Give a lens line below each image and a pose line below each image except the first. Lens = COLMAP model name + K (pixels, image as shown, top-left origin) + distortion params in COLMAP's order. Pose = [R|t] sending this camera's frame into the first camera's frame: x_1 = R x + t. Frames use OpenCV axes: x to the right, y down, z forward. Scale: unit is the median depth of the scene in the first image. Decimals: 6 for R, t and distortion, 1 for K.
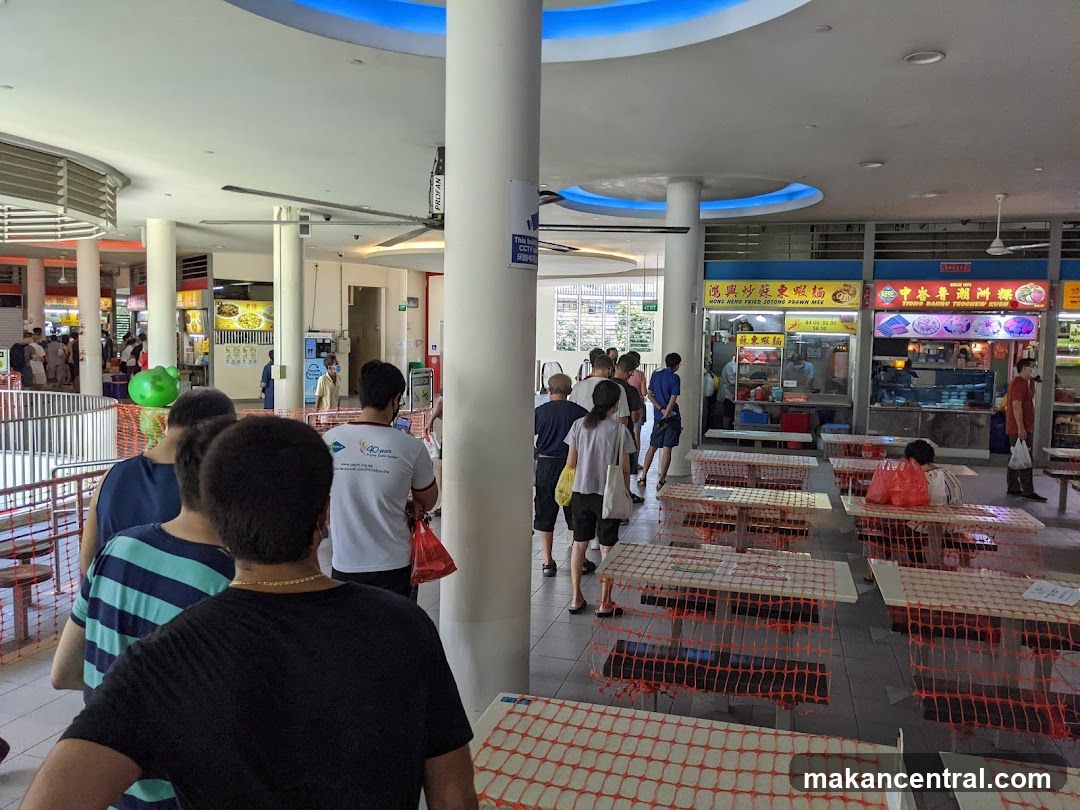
lens RADIAL K [[901.5, 0, 544.4], [0, 901.5, 408.9], [0, 0, 1]] dist [0.039078, -0.056335]
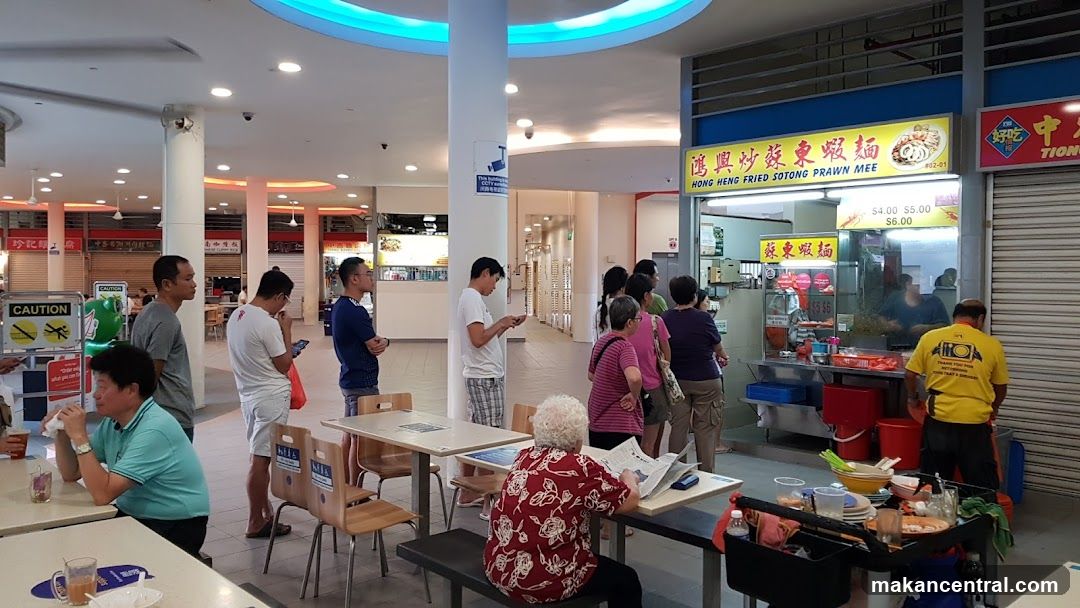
lens RADIAL K [[814.0, 0, 561.7], [0, 814.0, 313.5], [0, 0, 1]] dist [0.011992, -0.007924]
pose [[0.859400, 0.007115, -0.511255, 0.390229], [-0.029319, 0.998944, -0.035382, -0.015314], [0.510463, 0.045397, 0.858701, 0.525854]]
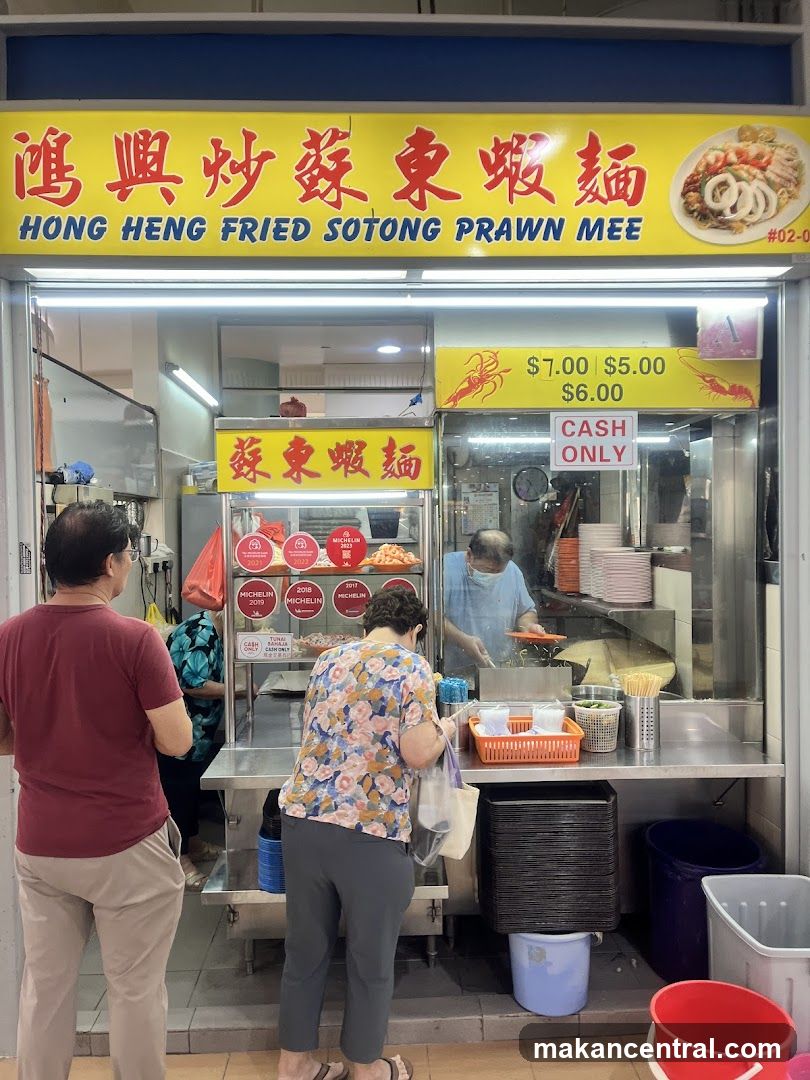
lens RADIAL K [[816.9, 0, 394.8], [0, 816.9, 540.2], [0, 0, 1]] dist [0.034034, -0.031561]
pose [[0.960167, -0.043093, 0.276083, 0.211550], [0.057538, 0.997354, -0.044431, -0.049779], [-0.273438, 0.058546, 0.960106, 0.856810]]
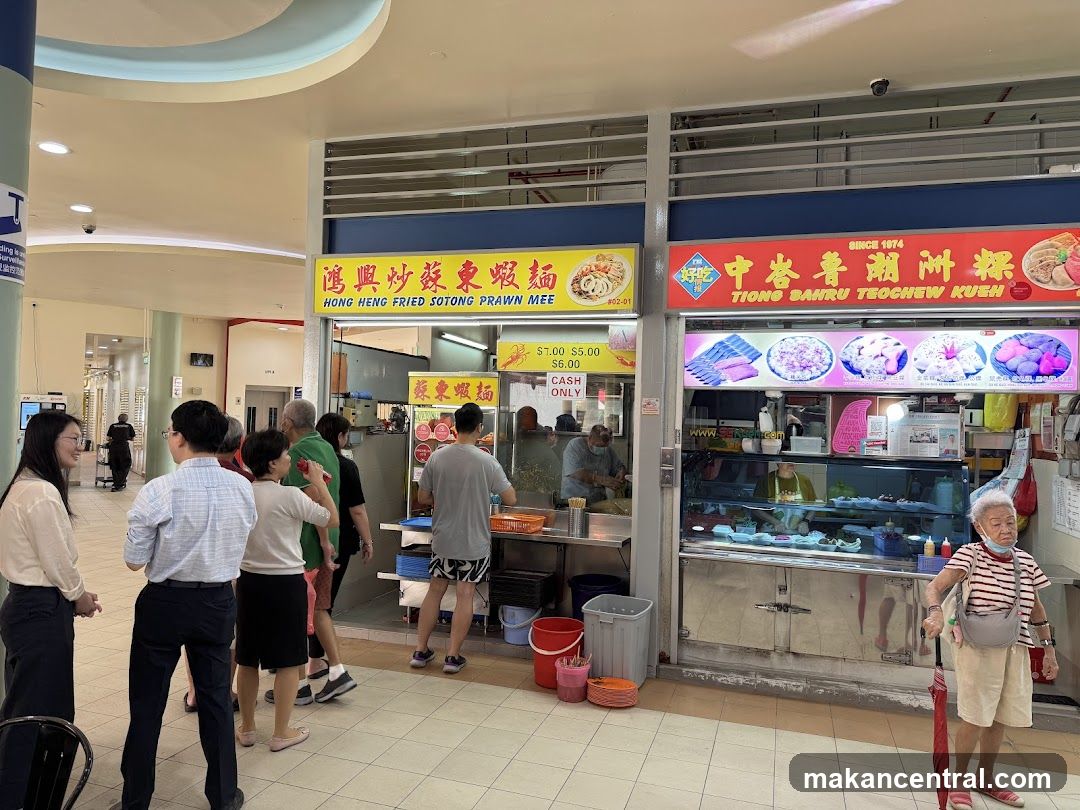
lens RADIAL K [[756.1, 0, 536.6], [0, 756.1, 425.1], [0, 0, 1]] dist [0.069652, -0.042512]
pose [[0.998571, 0.008890, -0.052692, 0.319732], [-0.012656, 0.997355, -0.071573, -0.031938], [0.051916, 0.072138, 0.996043, 0.644981]]
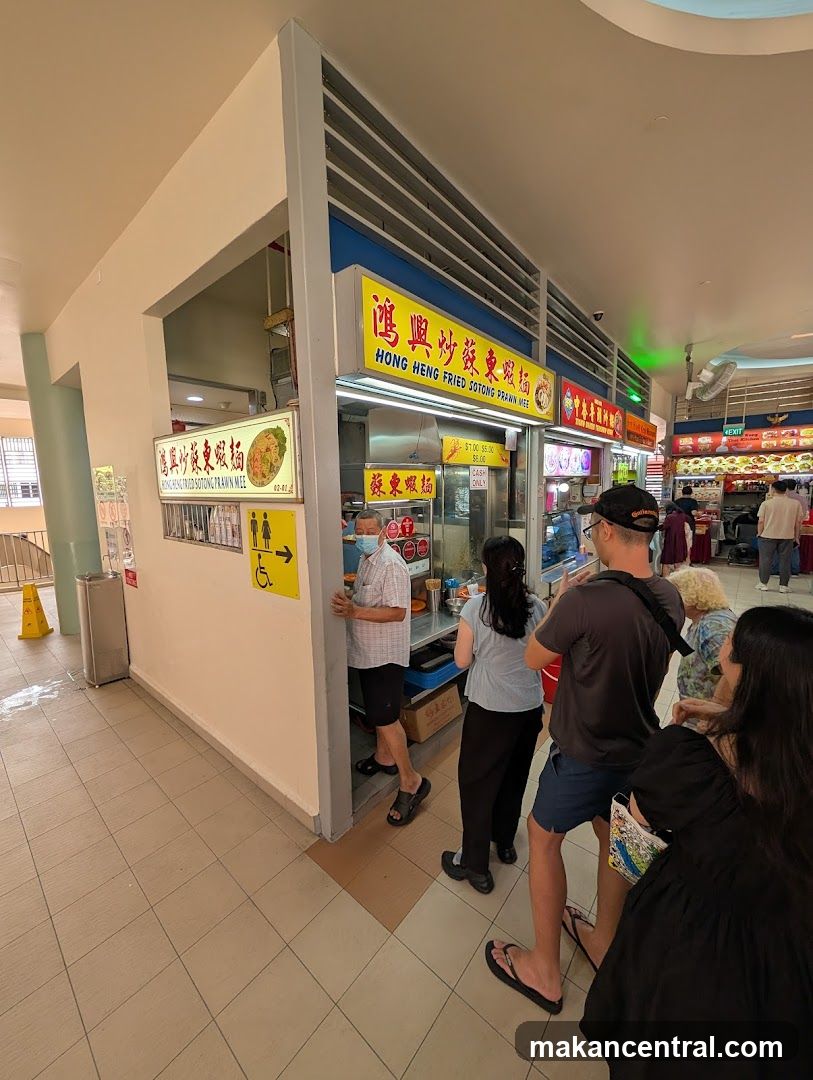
lens RADIAL K [[410.5, 0, 410.9], [0, 410.5, 534.2], [0, 0, 1]] dist [-0.000144, 0.000394]
pose [[0.431632, -0.142316, 0.890752, 0.064602], [0.098865, 0.988991, 0.110104, -0.077429], [-0.896616, 0.040540, 0.440950, 0.960810]]
